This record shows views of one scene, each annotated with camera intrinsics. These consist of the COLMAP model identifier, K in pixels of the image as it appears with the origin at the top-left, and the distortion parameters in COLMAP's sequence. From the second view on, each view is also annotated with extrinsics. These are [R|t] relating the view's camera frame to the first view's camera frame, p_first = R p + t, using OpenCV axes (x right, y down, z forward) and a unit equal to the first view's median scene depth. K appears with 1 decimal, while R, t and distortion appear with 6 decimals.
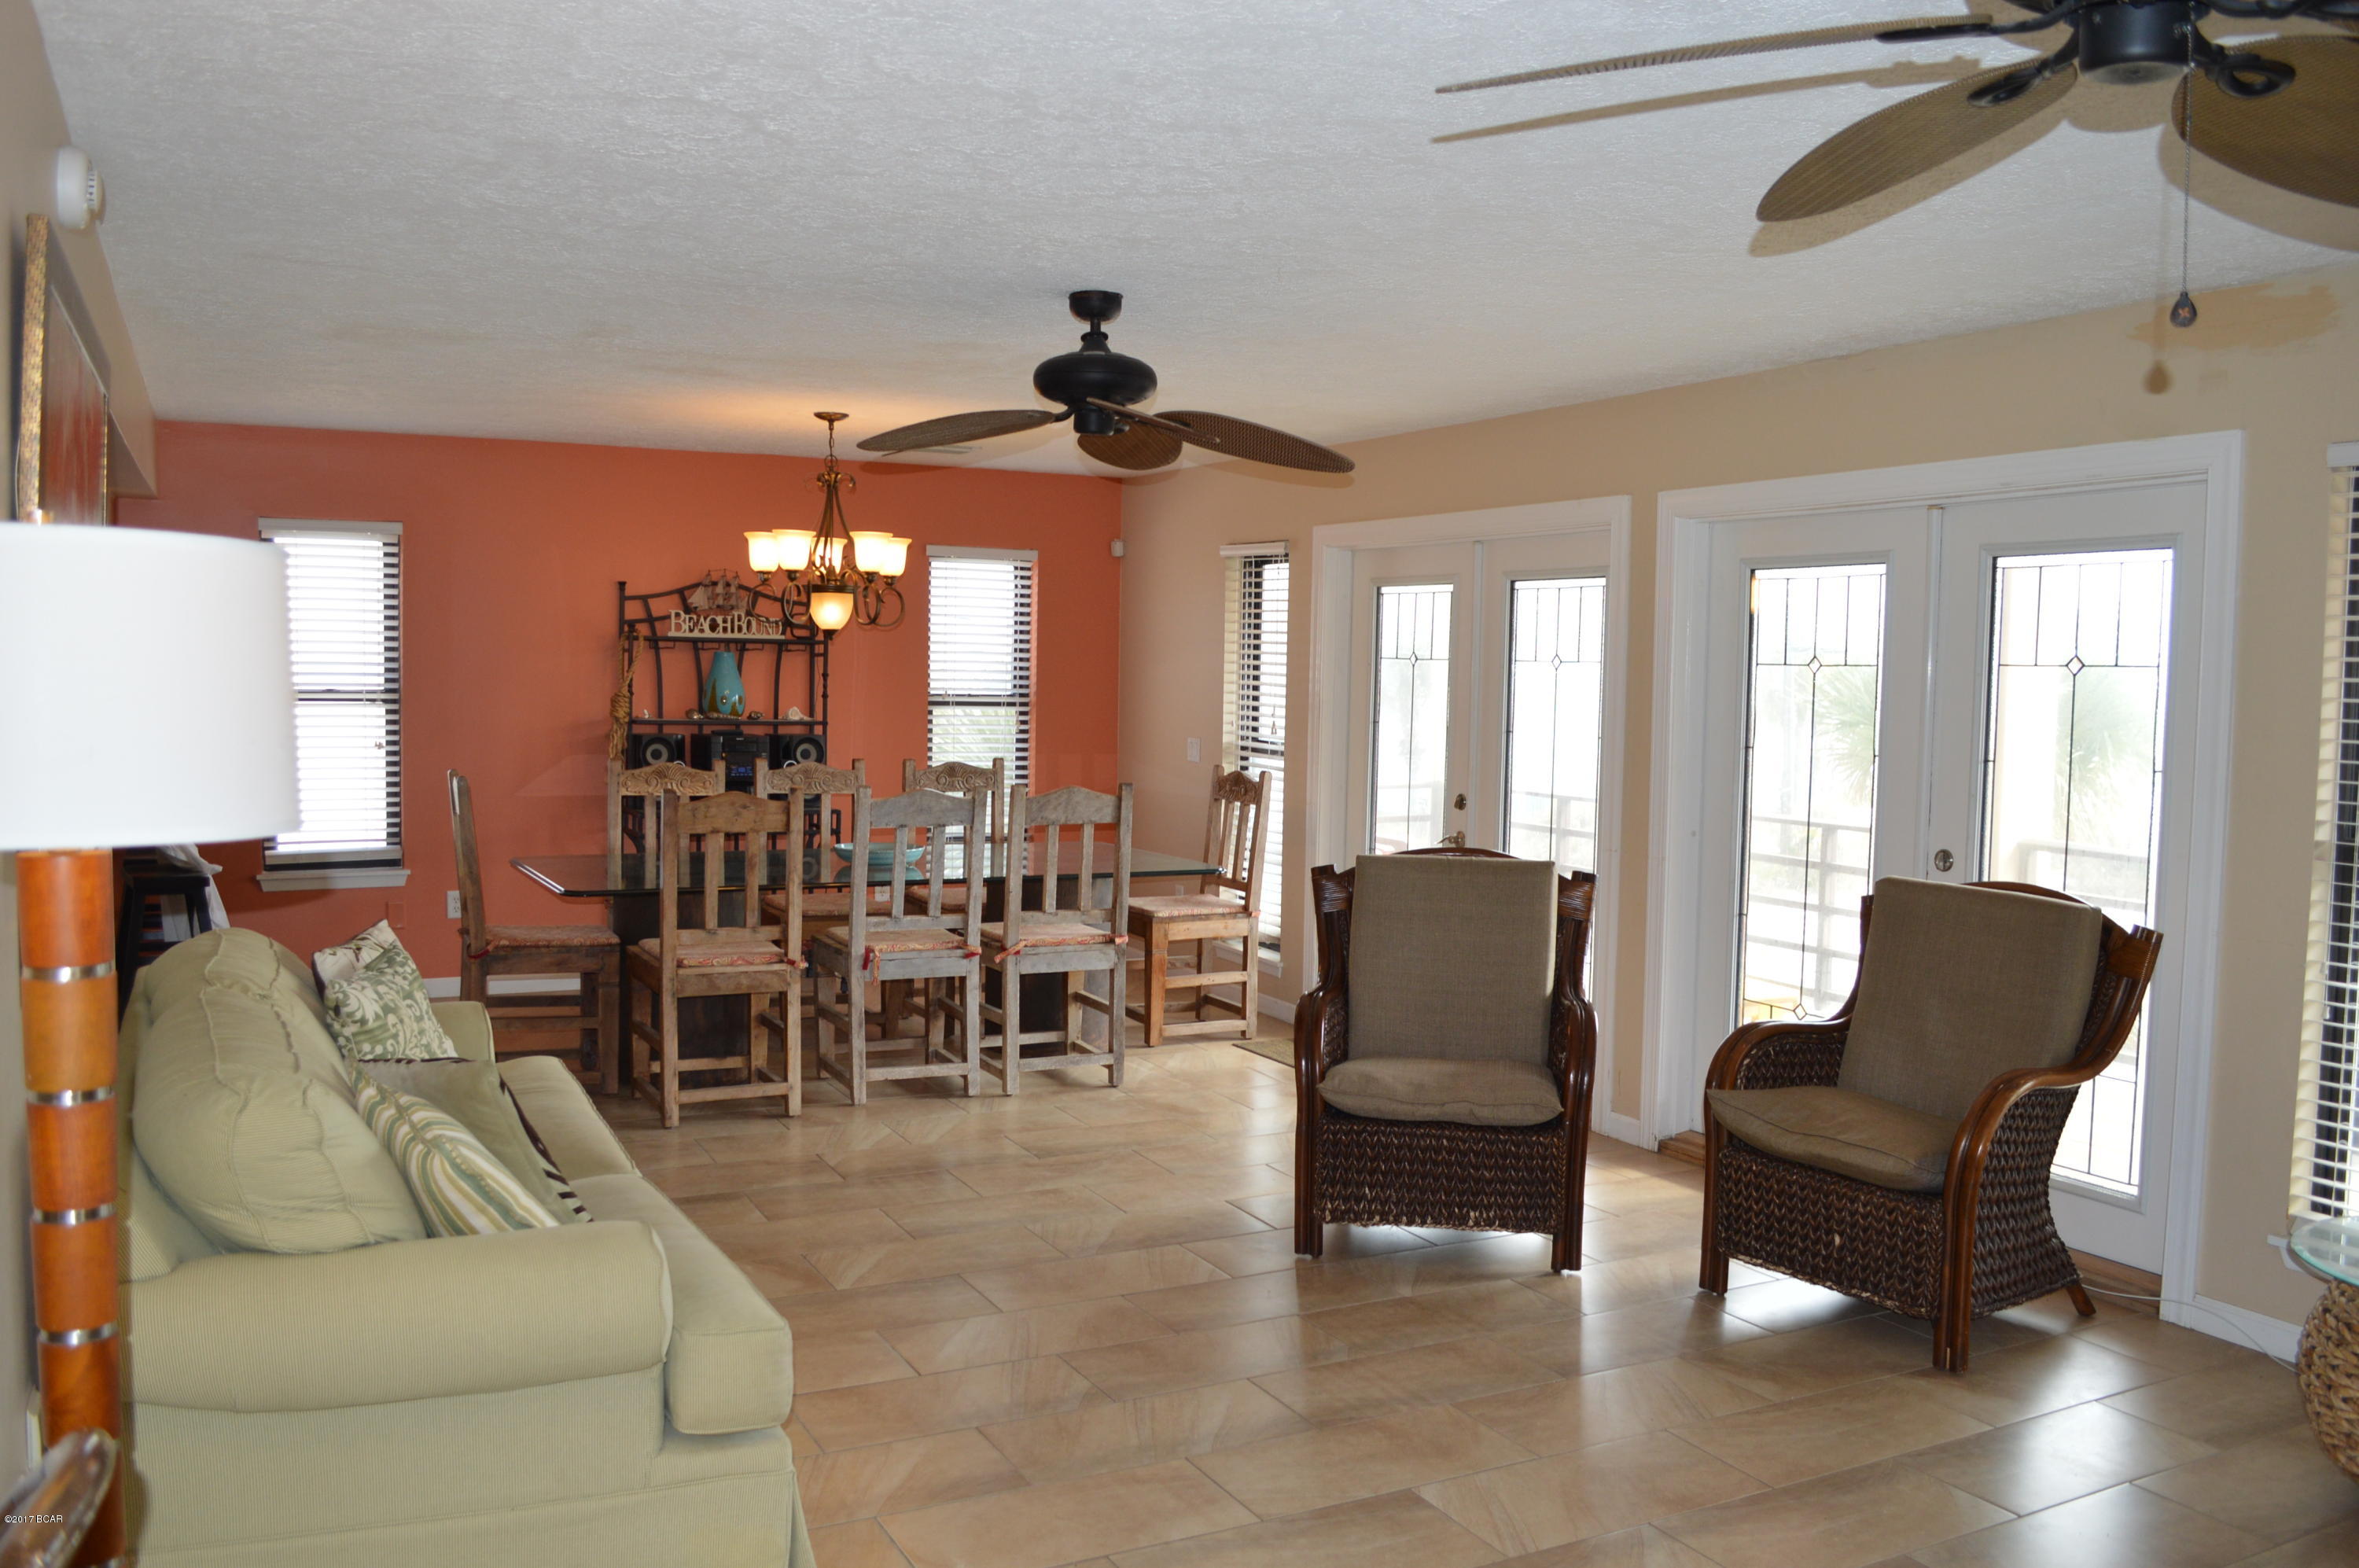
lens RADIAL K [[1884.7, 0, 1187.8], [0, 1884.7, 776.4], [0, 0, 1]] dist [-0.077764, 0.001796]
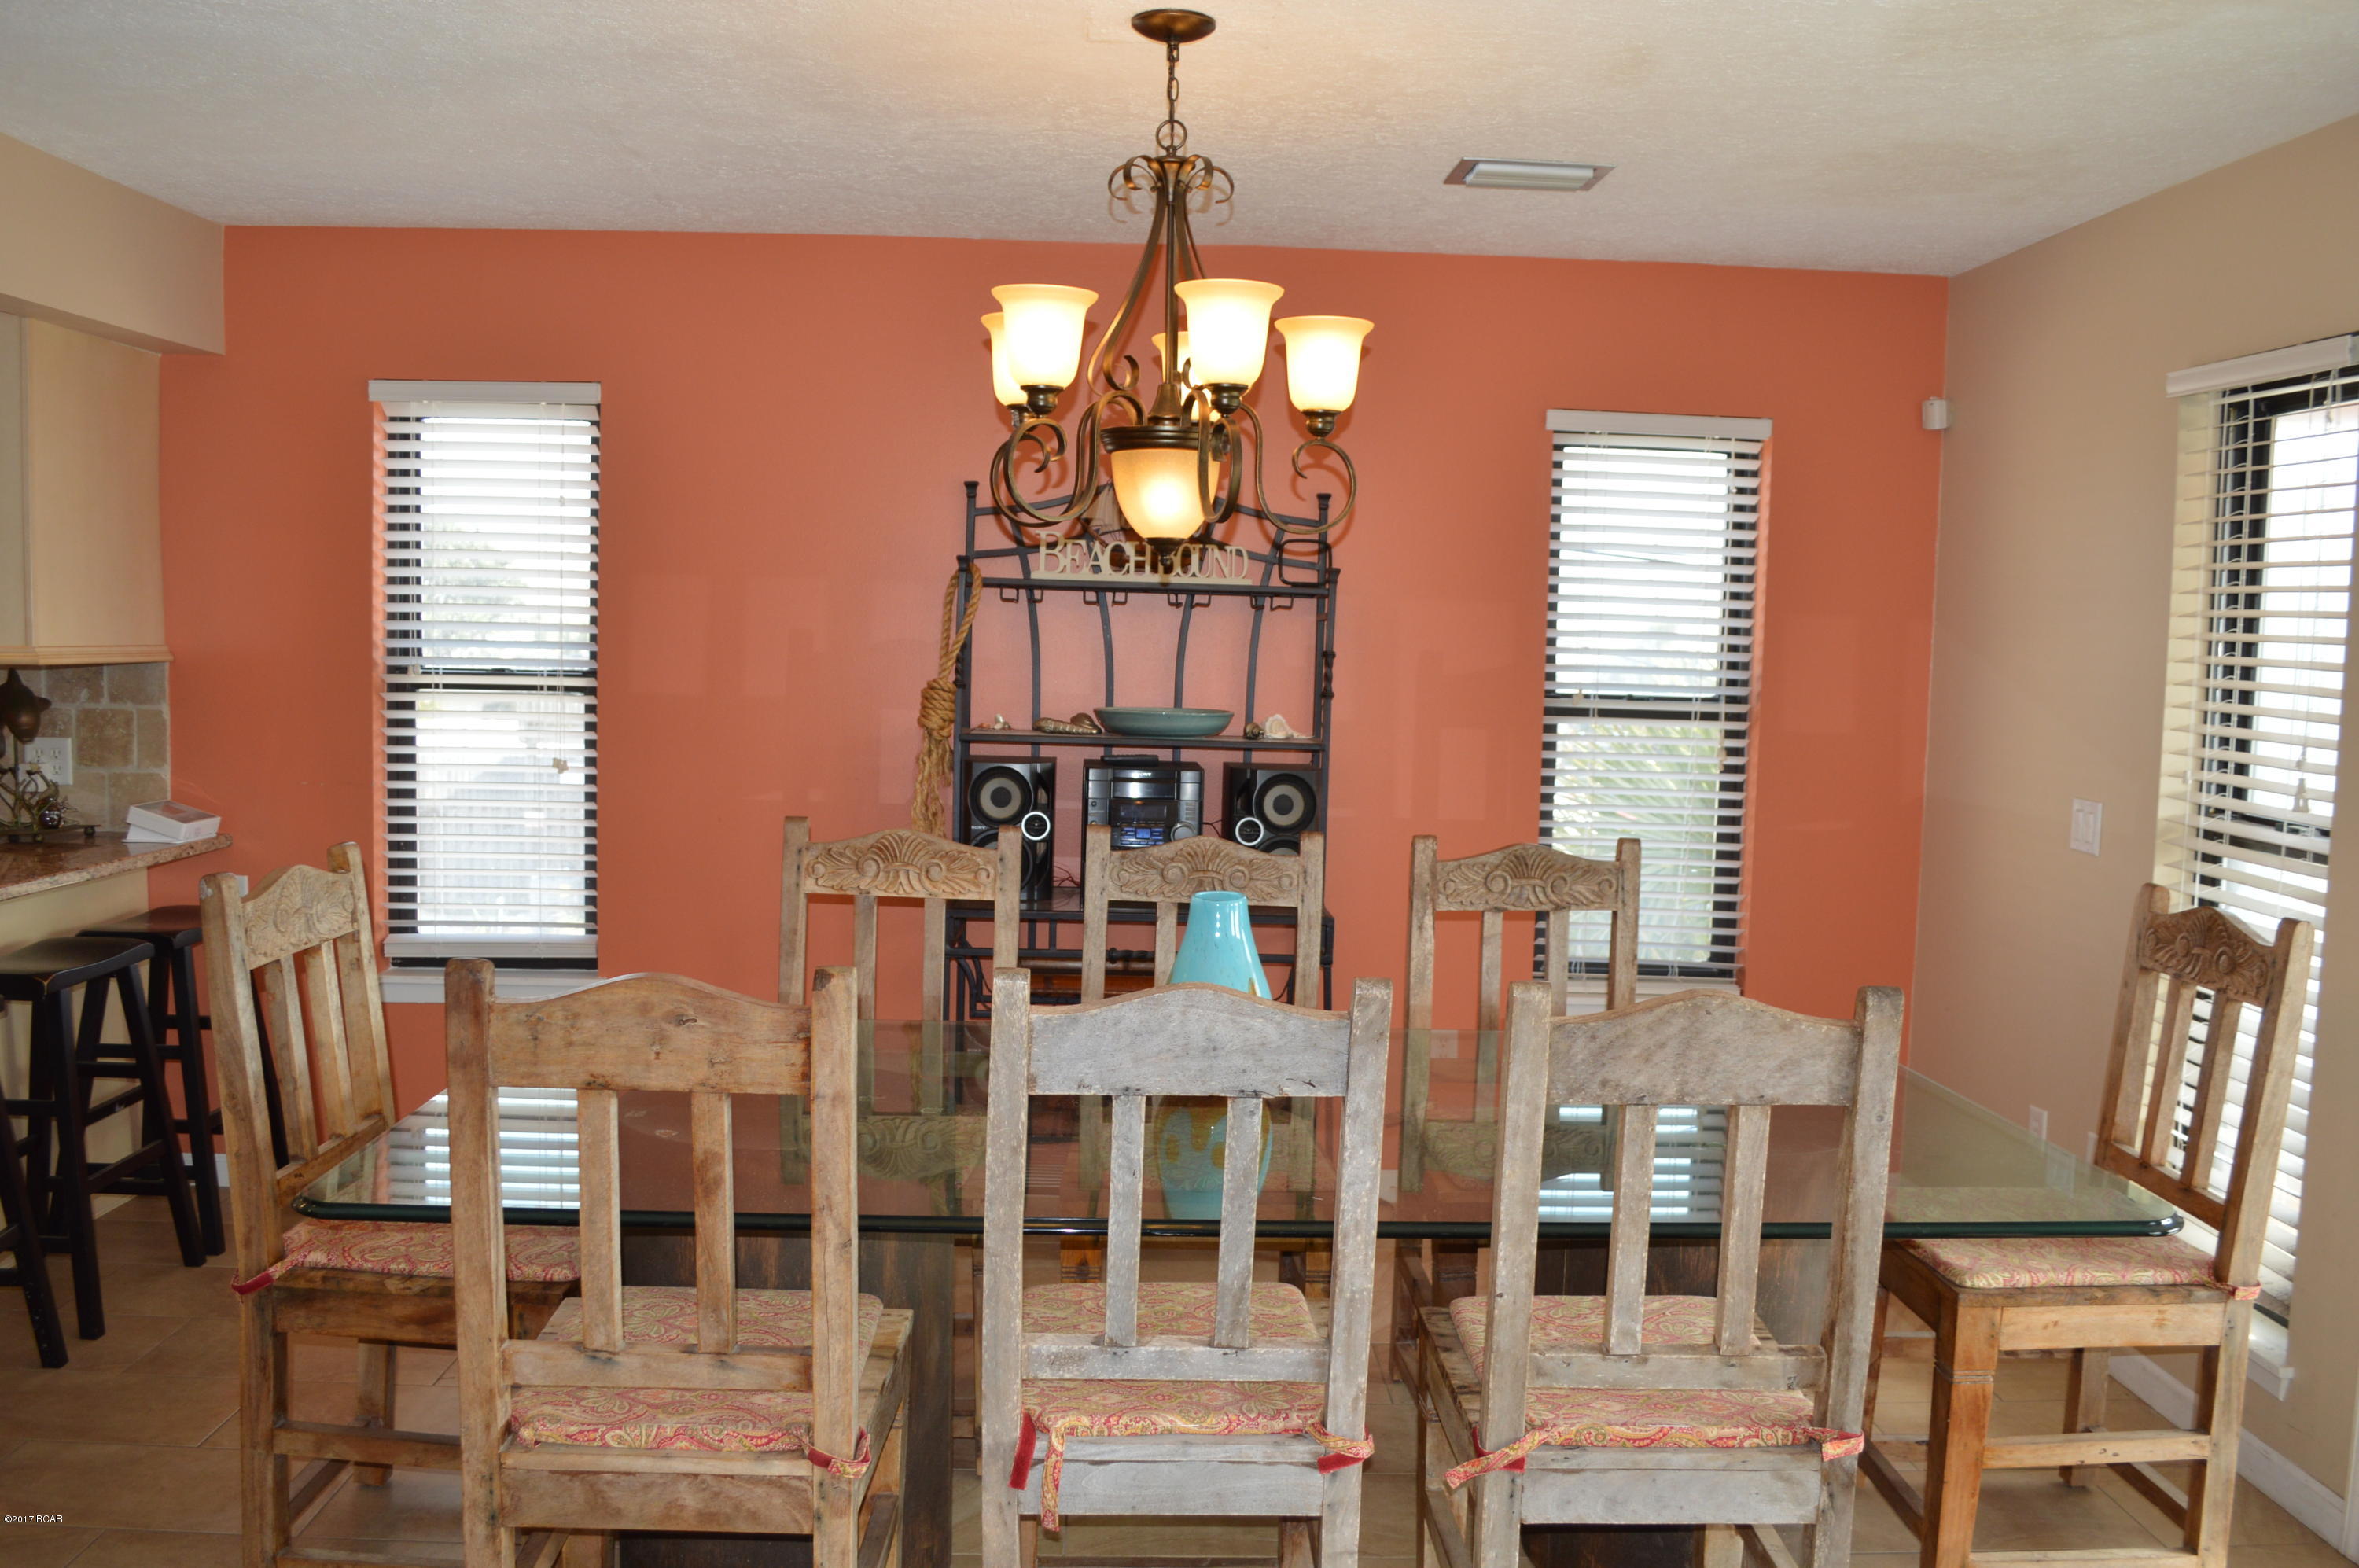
lens RADIAL K [[1884.7, 0, 1191.7], [0, 1884.7, 802.1], [0, 0, 1]] dist [-0.077764, 0.001796]
pose [[0.901683, 0.041296, -0.430421, 0.000241], [-0.033962, 0.999118, 0.024711, -0.025143], [0.431062, -0.007663, 0.902290, 0.523782]]
